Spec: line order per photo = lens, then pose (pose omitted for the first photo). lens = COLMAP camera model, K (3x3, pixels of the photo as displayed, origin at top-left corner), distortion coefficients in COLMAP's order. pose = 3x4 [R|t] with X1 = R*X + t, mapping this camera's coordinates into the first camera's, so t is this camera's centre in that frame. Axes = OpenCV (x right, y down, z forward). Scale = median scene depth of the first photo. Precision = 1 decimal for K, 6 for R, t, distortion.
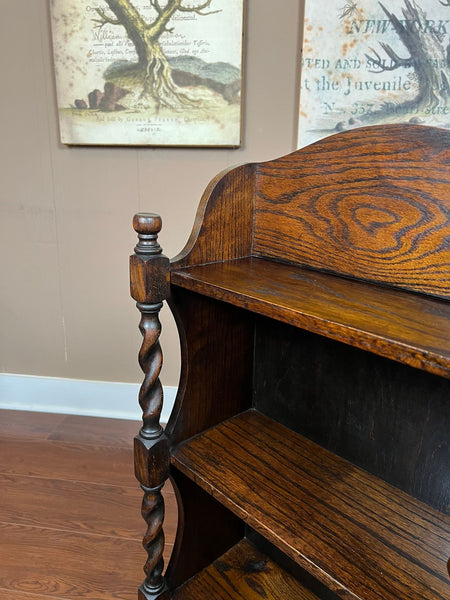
lens RADIAL K [[445.7, 0, 226.6], [0, 445.7, 305.4], [0, 0, 1]] dist [0.029974, -0.041512]
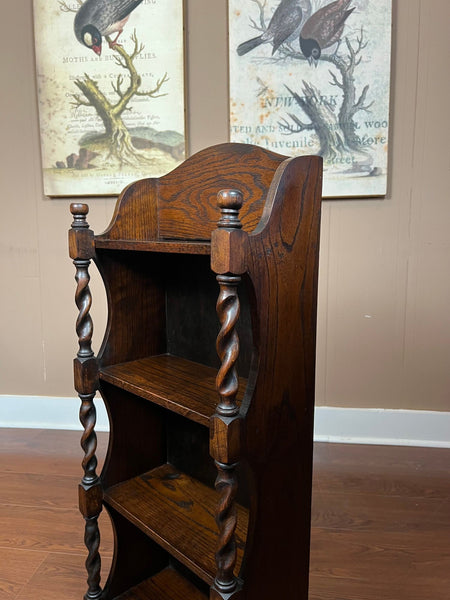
lens RADIAL K [[445.7, 0, 225.4], [0, 445.7, 306.3], [0, 0, 1]] dist [0.029974, -0.041512]
pose [[0.999521, -0.029092, 0.010535, 0.124057], [0.030353, 0.987999, -0.151446, 0.163700], [-0.006003, 0.151693, 0.988409, -0.208465]]
